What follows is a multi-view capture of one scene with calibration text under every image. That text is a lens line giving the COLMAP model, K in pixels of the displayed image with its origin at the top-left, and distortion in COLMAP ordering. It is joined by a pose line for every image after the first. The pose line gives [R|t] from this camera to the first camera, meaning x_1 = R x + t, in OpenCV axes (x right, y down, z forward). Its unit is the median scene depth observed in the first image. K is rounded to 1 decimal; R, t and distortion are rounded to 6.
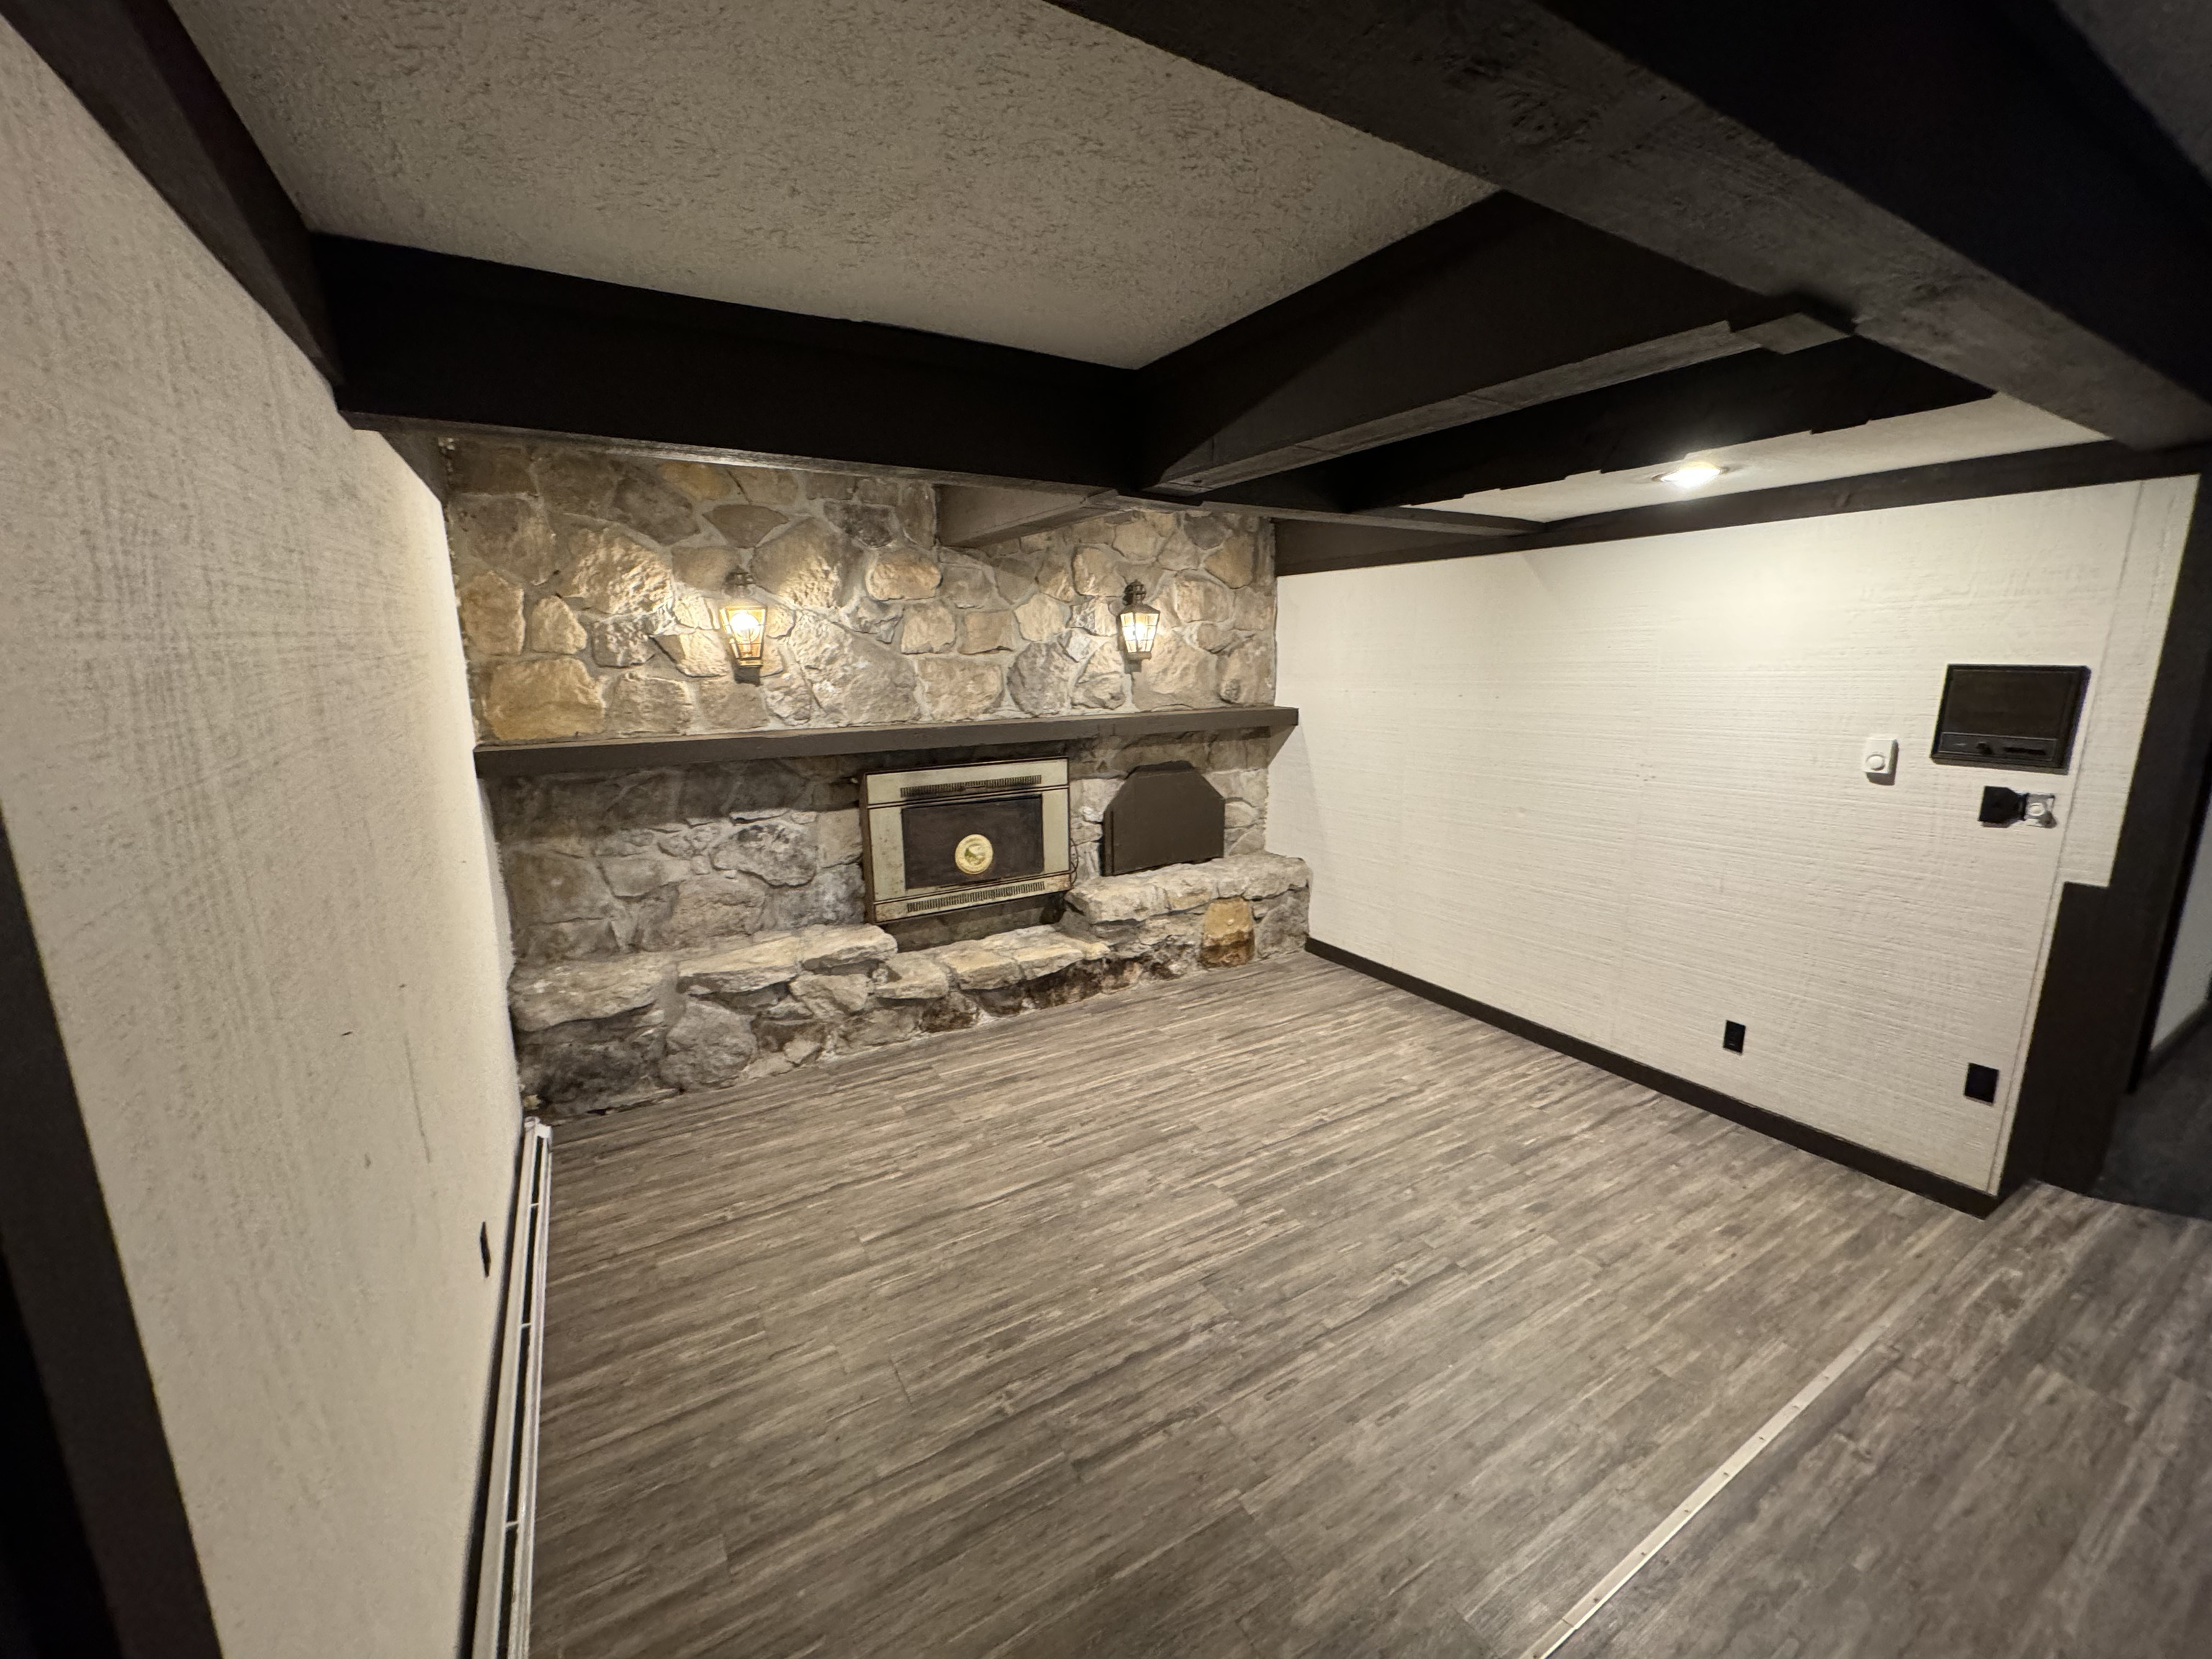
lens RADIAL K [[878.9, 0, 1106.0], [0, 878.9, 829.5], [0, 0, 1]] dist [-0.000738, 0.000723]
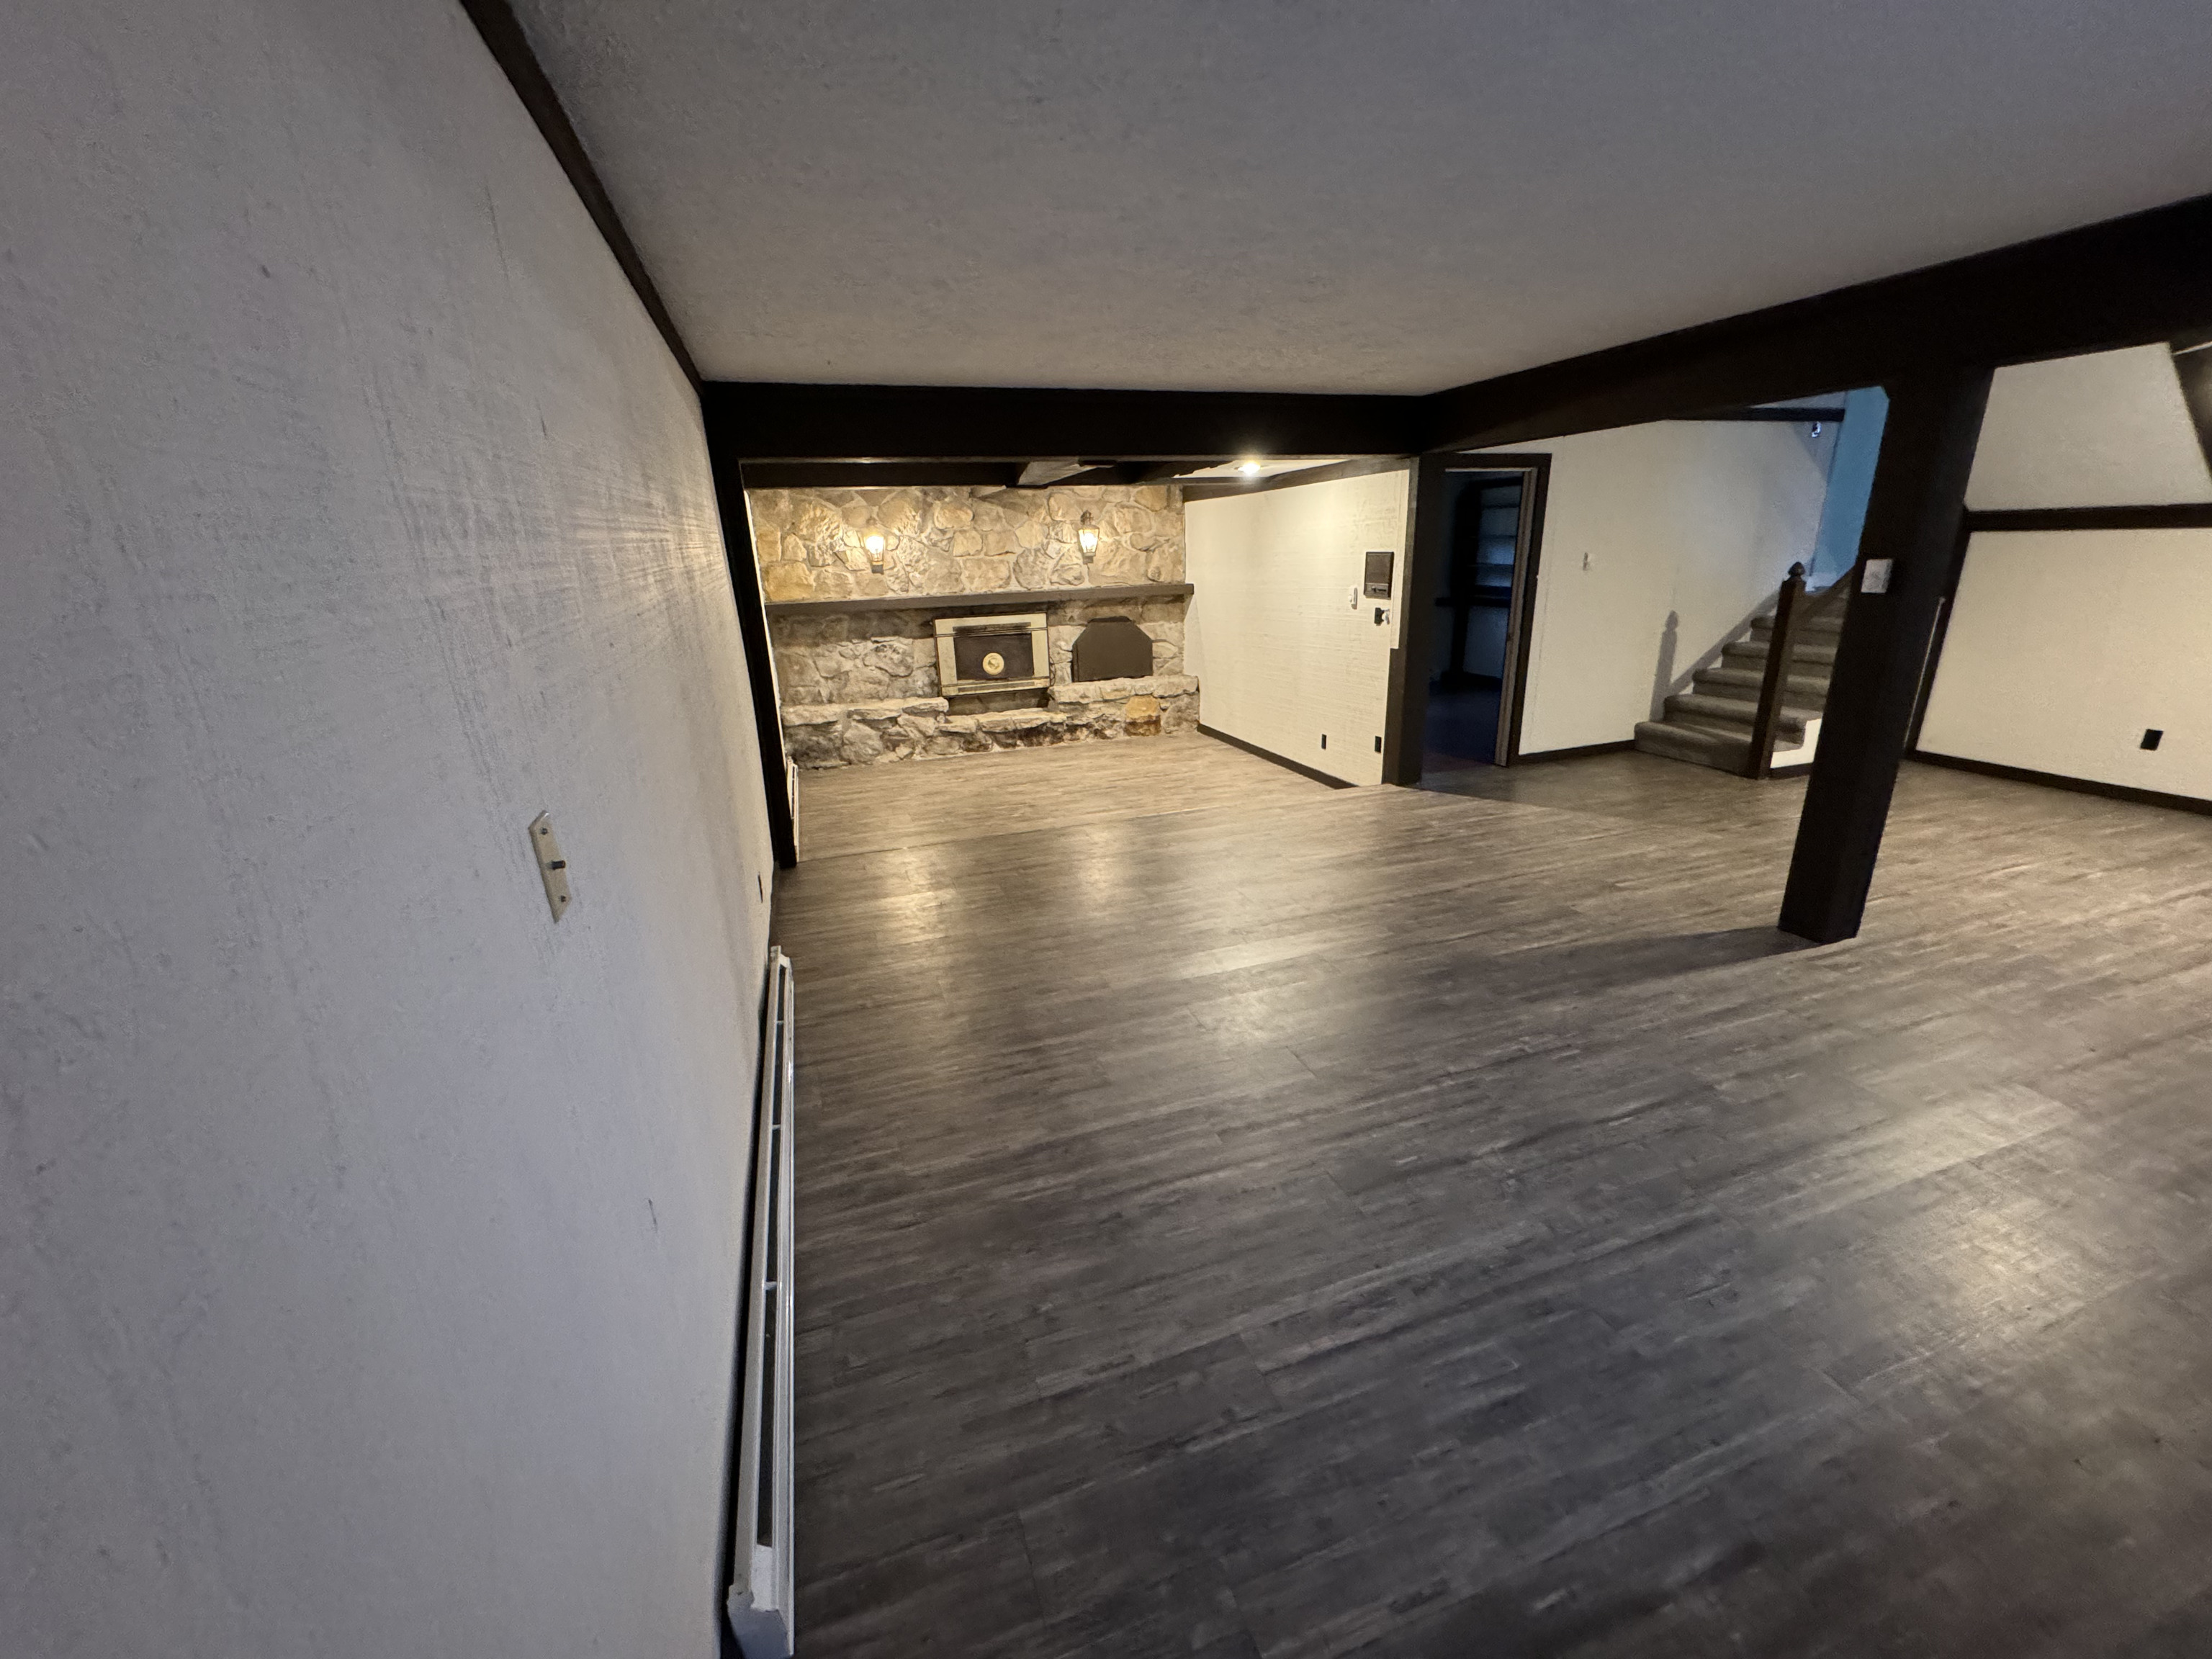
lens RADIAL K [[878.9, 0, 1106.0], [0, 878.9, 829.5], [0, 0, 1]] dist [-0.000738, 0.000723]
pose [[0.977343, 0.039749, -0.207898, 0.524661], [-0.016115, 0.993331, 0.114163, 0.172133], [0.211049, -0.108226, 0.971466, -0.881868]]
